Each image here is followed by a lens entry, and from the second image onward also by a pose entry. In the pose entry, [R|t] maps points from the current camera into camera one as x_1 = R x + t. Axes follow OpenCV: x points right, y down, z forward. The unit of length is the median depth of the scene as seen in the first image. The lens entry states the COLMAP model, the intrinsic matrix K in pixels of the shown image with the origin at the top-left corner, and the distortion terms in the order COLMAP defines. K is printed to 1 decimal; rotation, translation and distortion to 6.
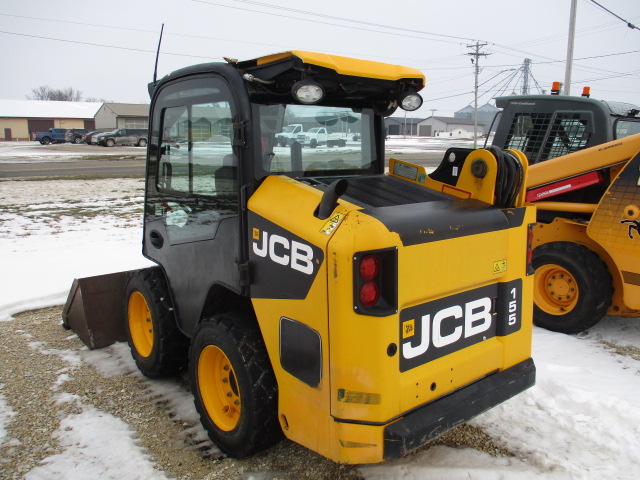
lens RADIAL K [[537.2, 0, 318.5], [0, 537.2, 238.5], [0, 0, 1]] dist [-0.030654, 0.008664]
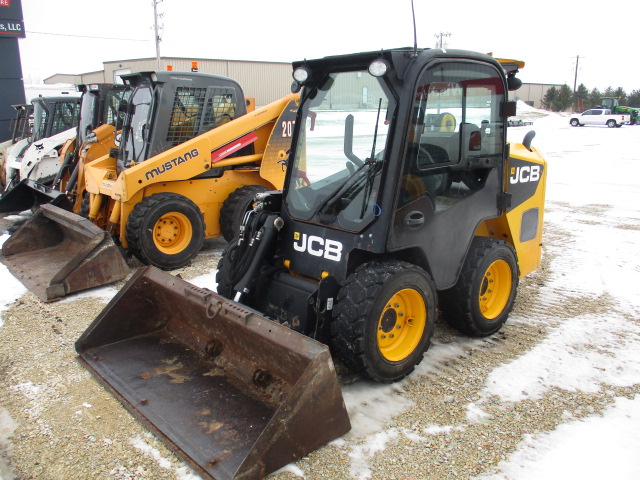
lens RADIAL K [[537.2, 0, 318.5], [0, 537.2, 238.5], [0, 0, 1]] dist [-0.030654, 0.008664]
pose [[-0.066268, -0.248736, 0.966302, -2.353936], [0.190387, 0.947486, 0.256949, -0.476357], [-0.979470, 0.200999, -0.015432, 2.299341]]
